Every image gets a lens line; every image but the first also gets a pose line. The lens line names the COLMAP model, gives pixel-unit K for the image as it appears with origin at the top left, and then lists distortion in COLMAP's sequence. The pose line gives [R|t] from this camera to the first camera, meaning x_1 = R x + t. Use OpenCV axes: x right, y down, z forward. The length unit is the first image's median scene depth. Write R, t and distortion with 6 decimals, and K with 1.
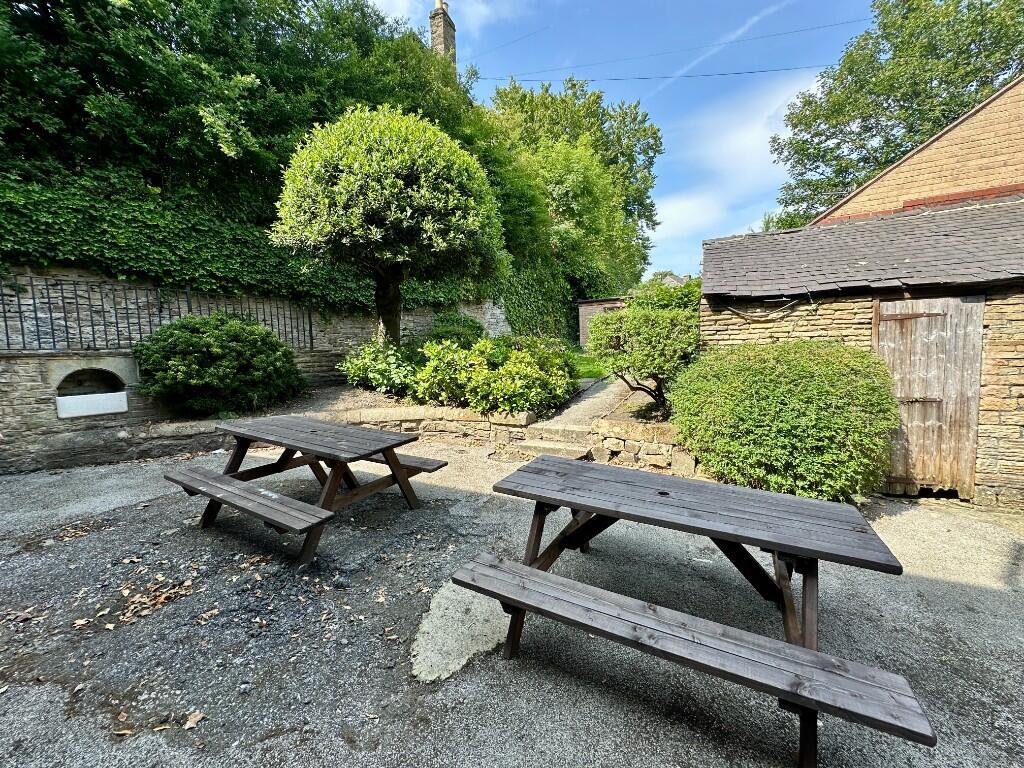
lens RADIAL K [[405.2, 0, 516.8], [0, 405.2, 380.3], [0, 0, 1]] dist [-0.002749, 0.000338]
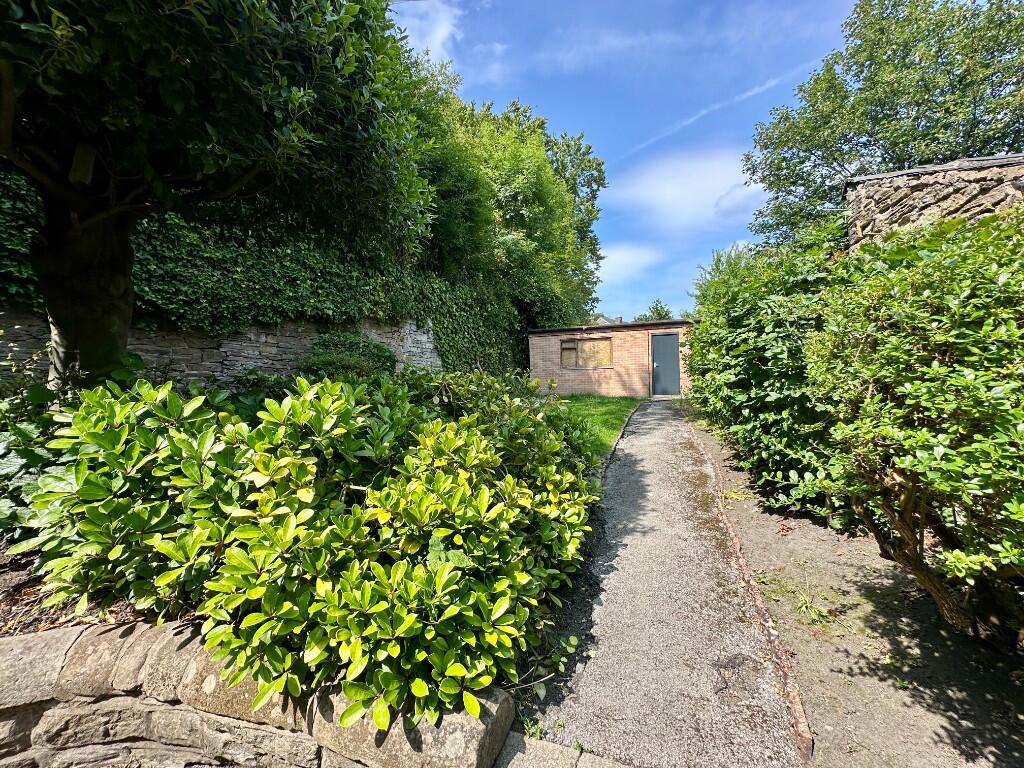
lens RADIAL K [[405.2, 0, 510.4], [0, 405.2, 381.6], [0, 0, 1]] dist [-0.002749, 0.000338]
pose [[0.989106, 0.016499, 0.146280, 0.002297], [-0.003572, 0.996097, -0.088197, -0.026928], [-0.147164, 0.086714, 0.985304, 0.247127]]
